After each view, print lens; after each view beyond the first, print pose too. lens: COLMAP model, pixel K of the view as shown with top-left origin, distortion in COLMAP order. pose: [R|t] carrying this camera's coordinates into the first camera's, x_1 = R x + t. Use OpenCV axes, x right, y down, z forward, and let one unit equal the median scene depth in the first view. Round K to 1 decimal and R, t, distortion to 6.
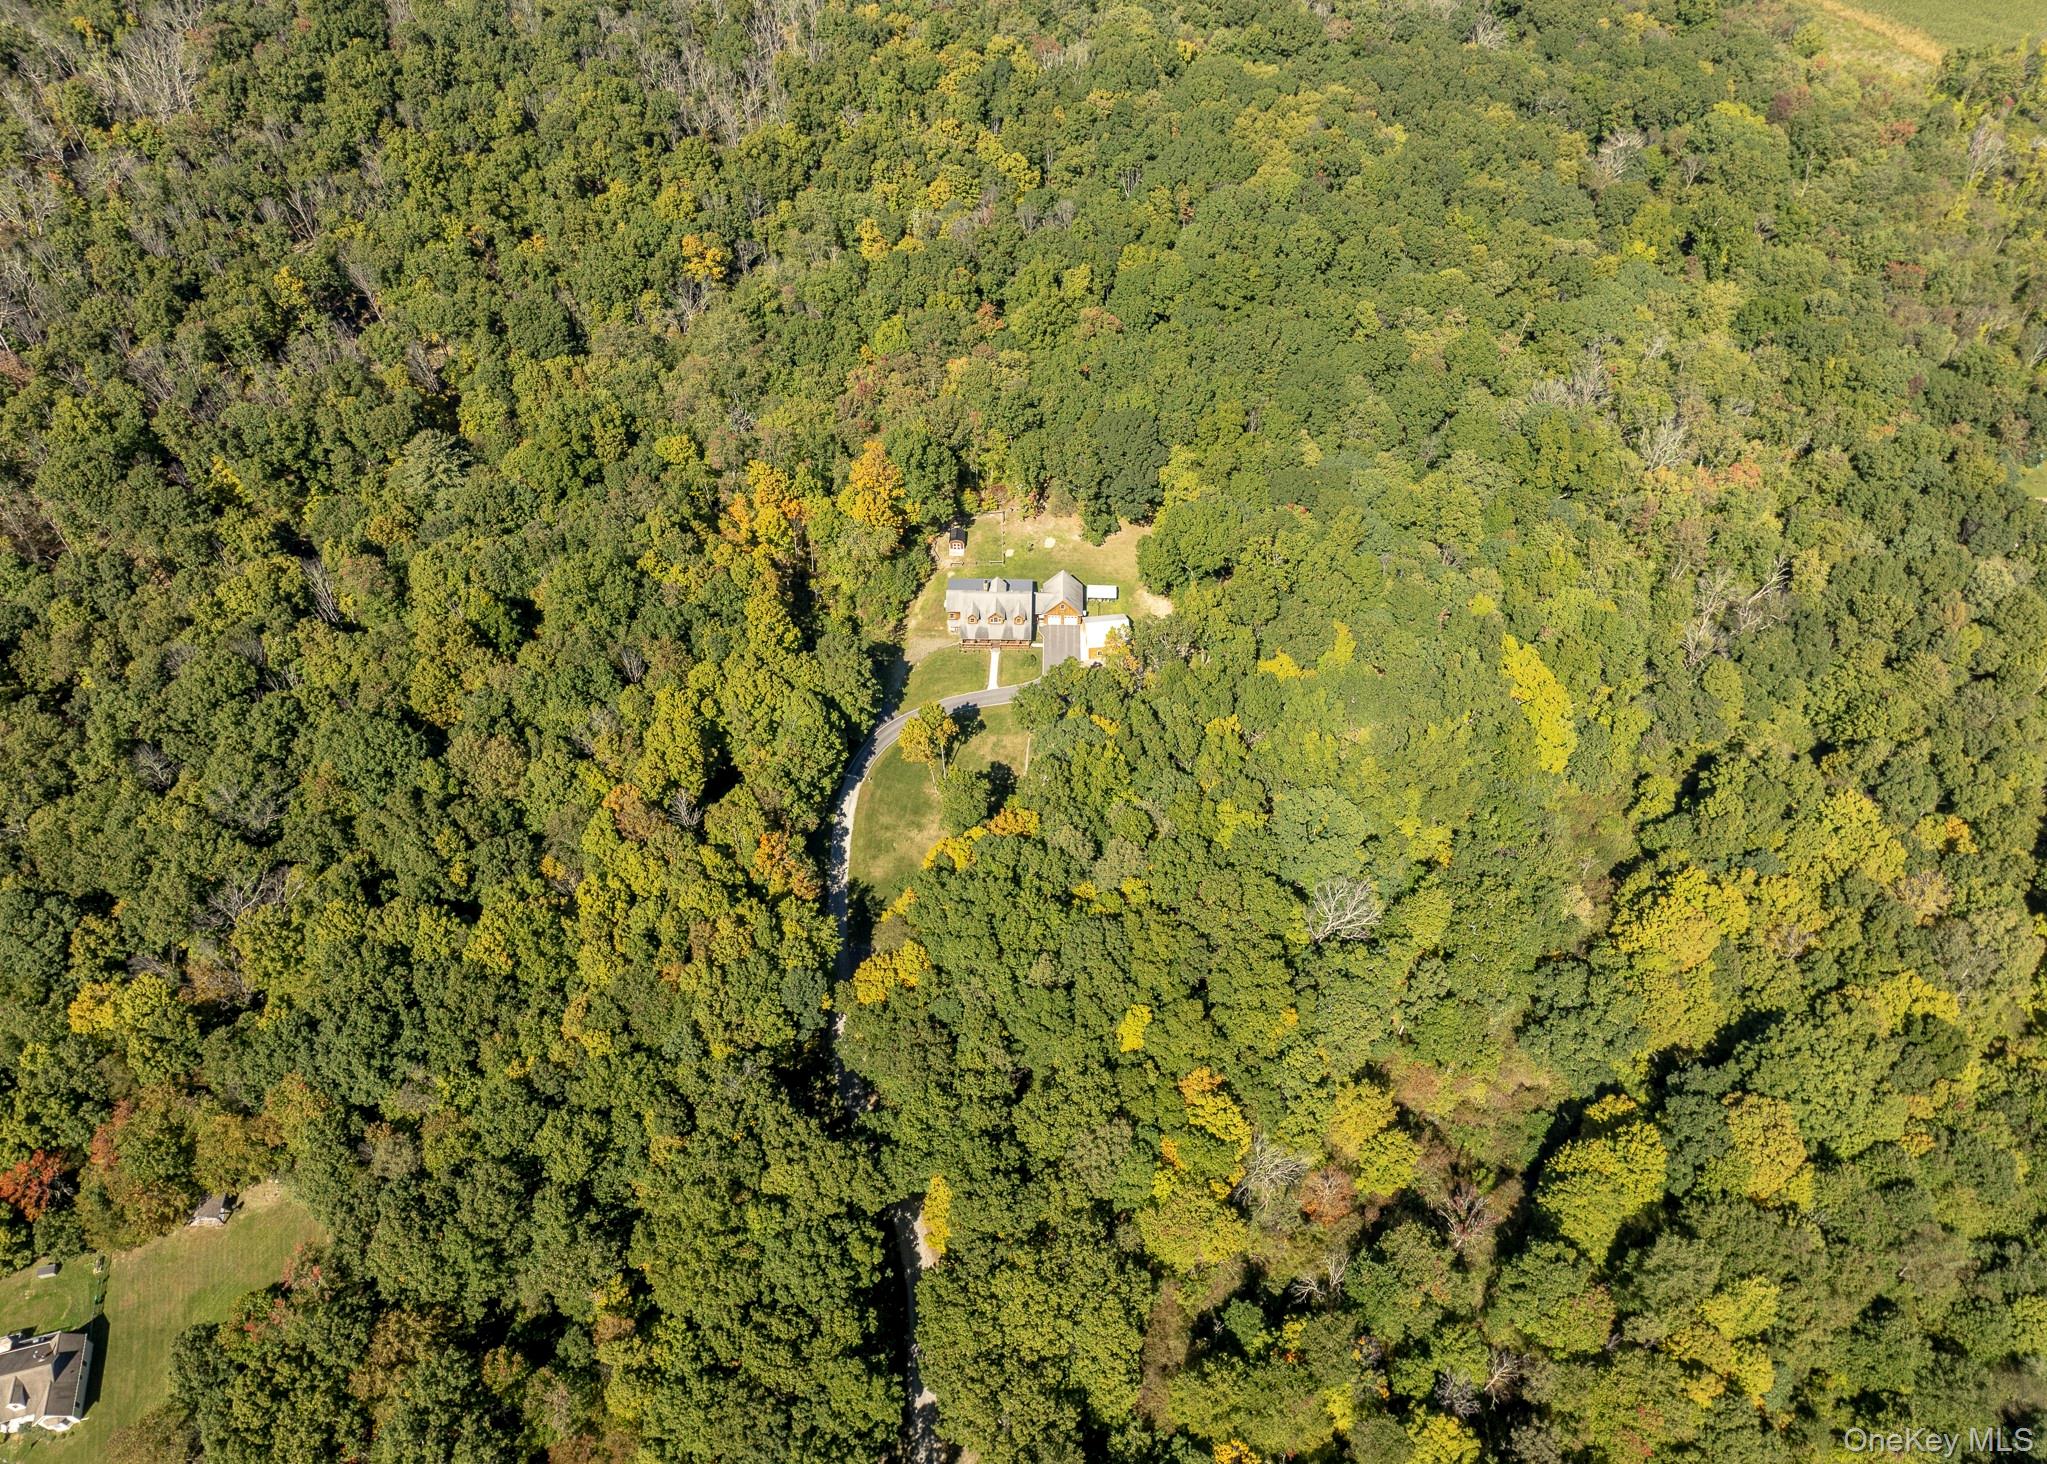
lens RADIAL K [[1479.4, 0, 1023.5], [0, 1479.4, 732.0], [0, 0, 1]] dist [-0.060911, 0.034049]
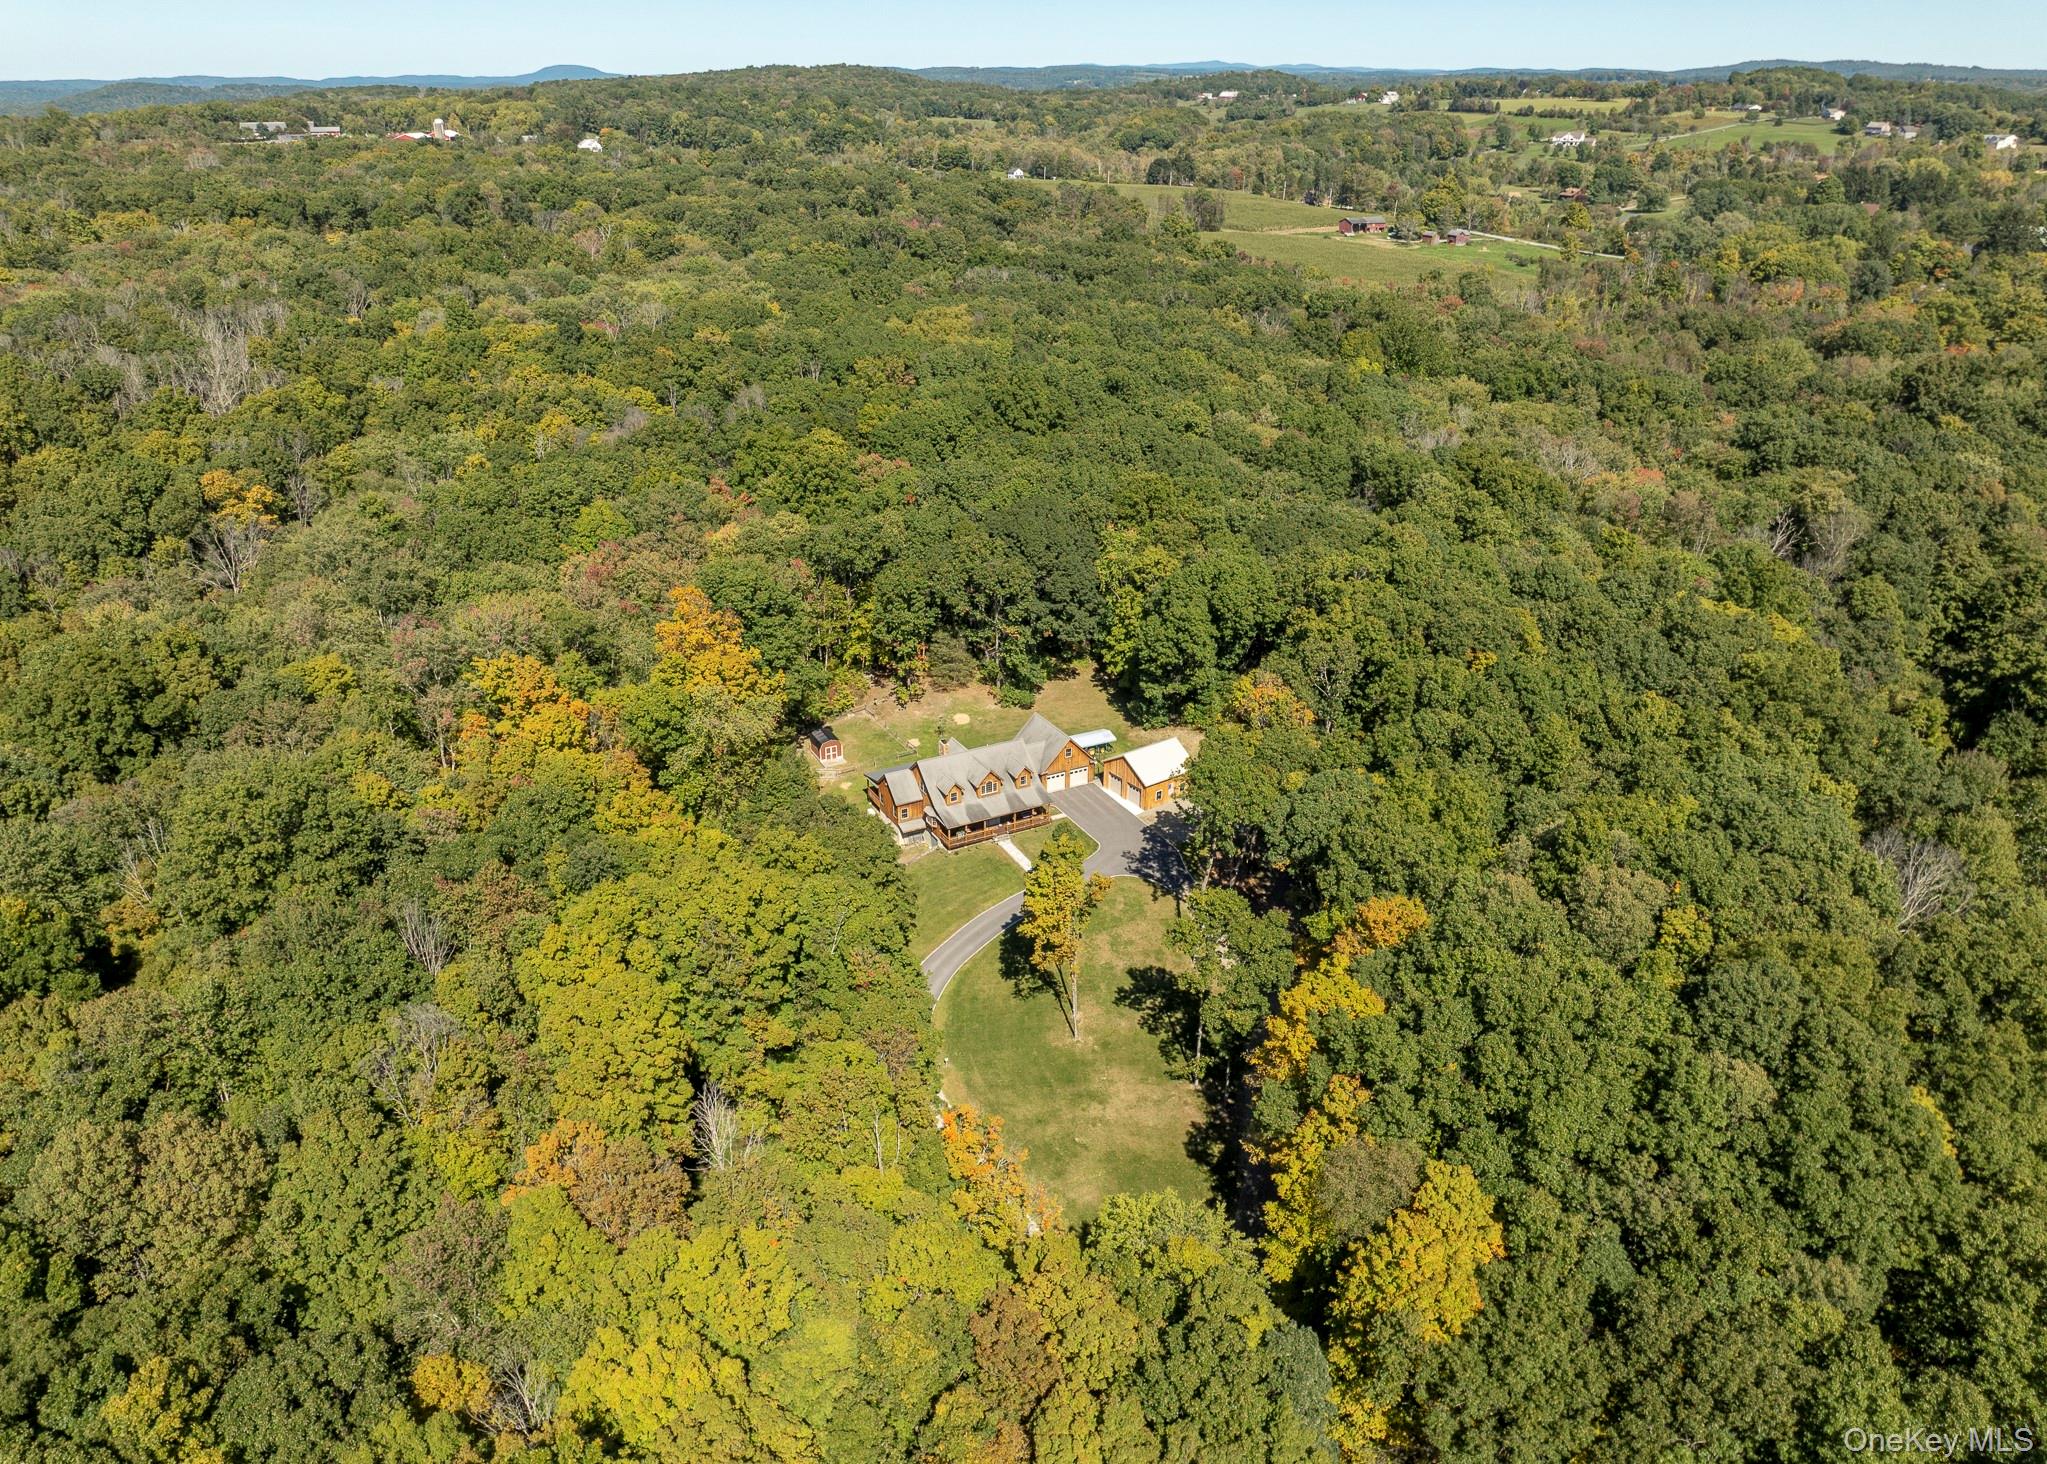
lens RADIAL K [[1442.2, 0, 1023.6], [0, 1442.2, 764.5], [0, 0, 1]] dist [-0.040903, -0.000216]
pose [[0.869629, -0.209389, 0.447104, -0.244036], [0.363713, 0.884103, -0.293384, 0.084354], [-0.333855, 0.417753, 0.844999, 0.462113]]
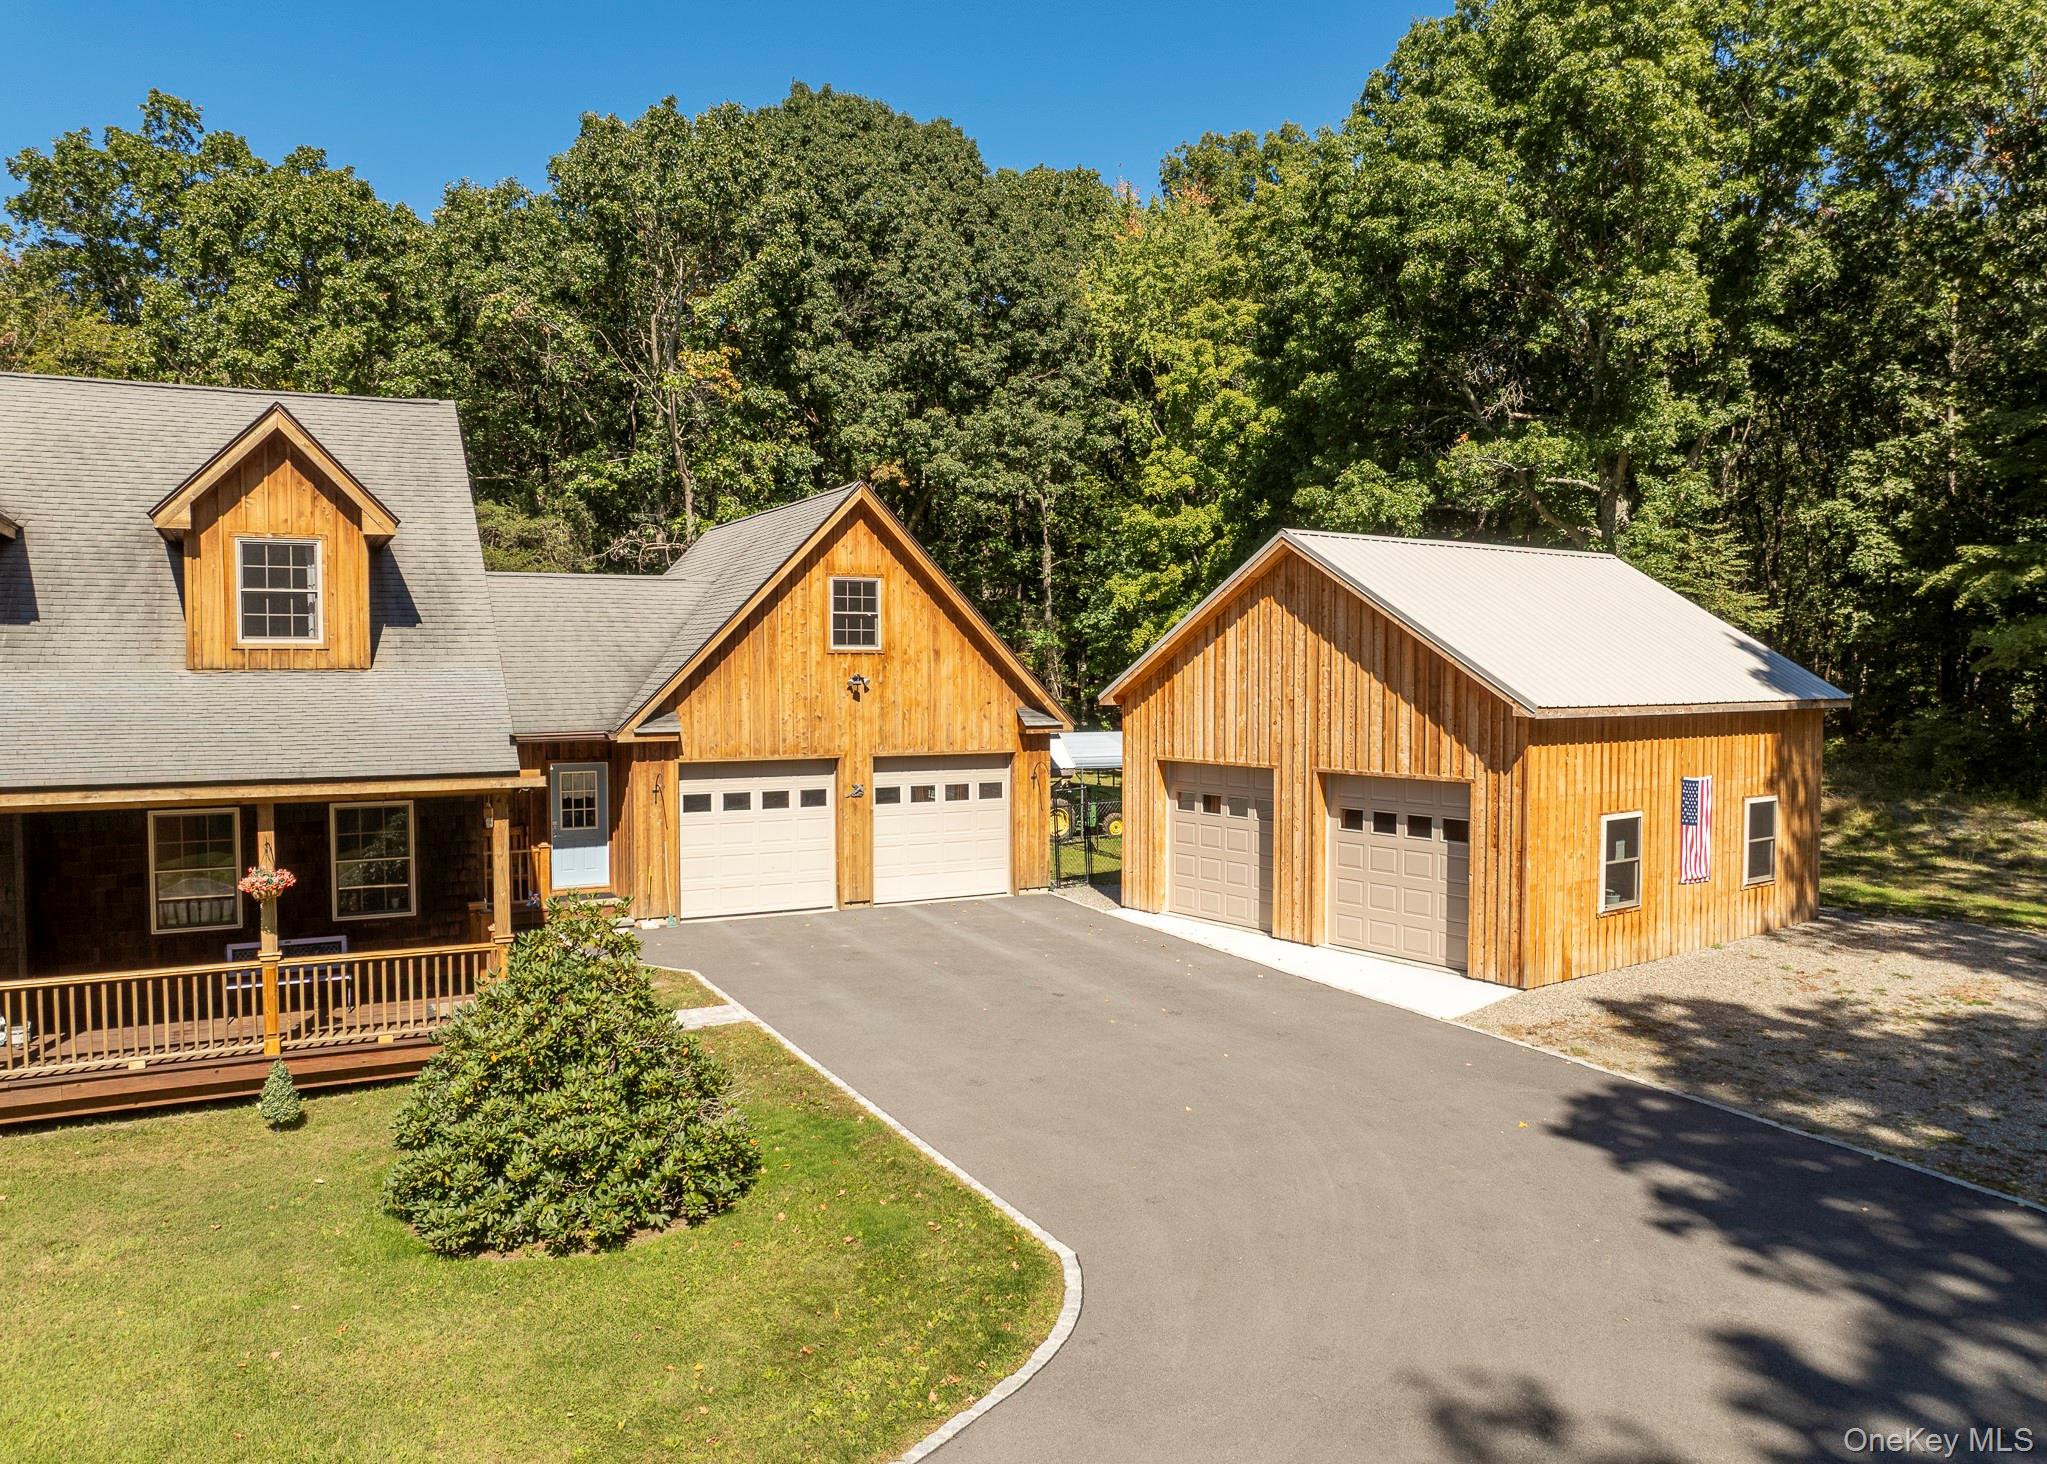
lens RADIAL K [[1441.1, 0, 1023.5], [0, 1441.1, 732.0], [0, 0, 1]] dist [-0.038413, 0.001693]
pose [[0.878991, -0.027529, 0.476043, -0.002581], [0.358865, 0.695580, -0.622402, -0.024567], [-0.313992, 0.717921, 0.621288, 0.887640]]
